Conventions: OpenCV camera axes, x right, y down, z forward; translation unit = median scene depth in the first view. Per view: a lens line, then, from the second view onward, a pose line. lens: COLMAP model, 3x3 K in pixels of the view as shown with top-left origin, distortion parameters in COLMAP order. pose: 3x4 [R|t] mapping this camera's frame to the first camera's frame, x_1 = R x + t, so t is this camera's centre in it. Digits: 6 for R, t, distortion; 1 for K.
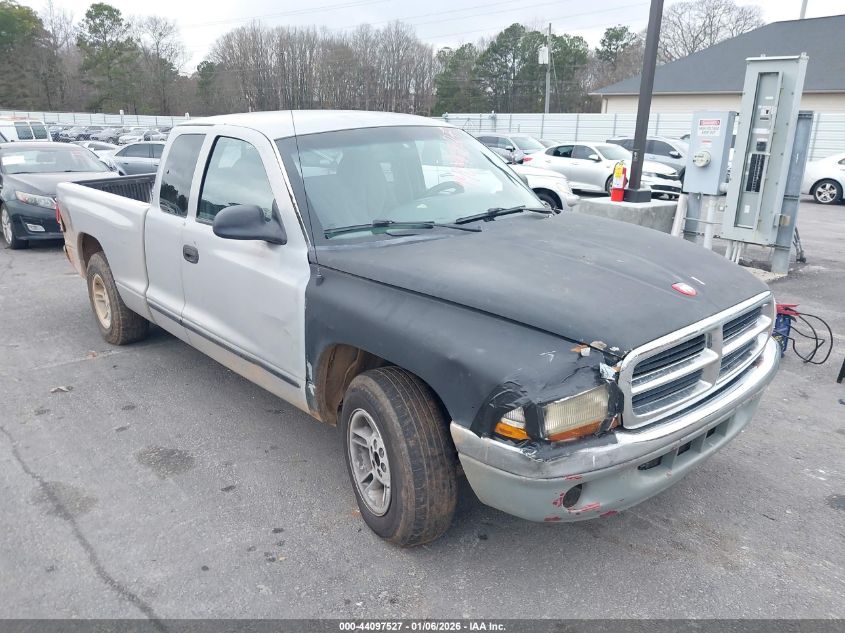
lens RADIAL K [[677.1, 0, 420.8], [0, 677.1, 317.8], [0, 0, 1]] dist [0.011499, -0.002158]
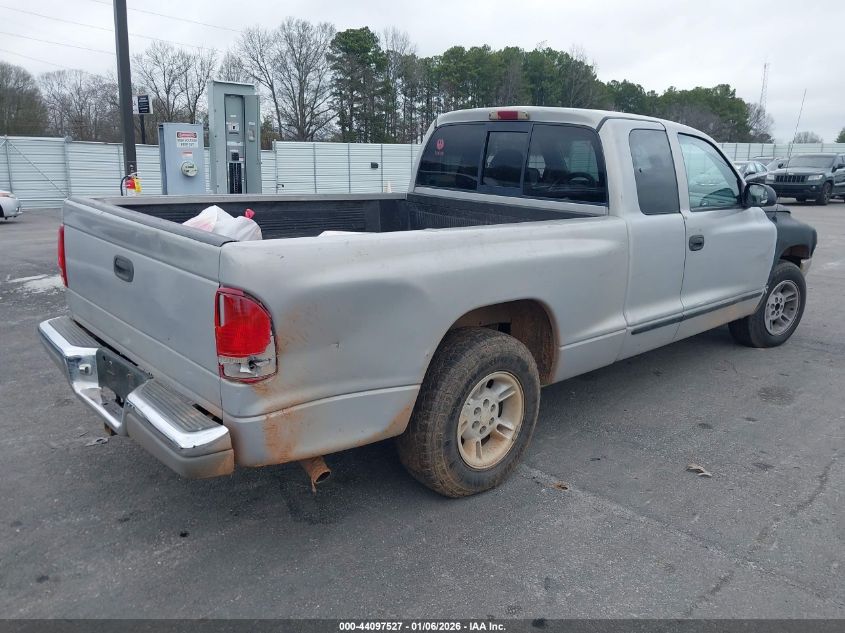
lens RADIAL K [[677.1, 0, 420.9], [0, 677.1, 312.9], [0, 0, 1]] dist [0.011499, -0.002158]
pose [[-0.046453, -0.225872, 0.973049, -1.110785], [0.269104, 0.935258, 0.229947, -0.282347], [-0.961990, 0.272533, 0.017337, 1.150768]]
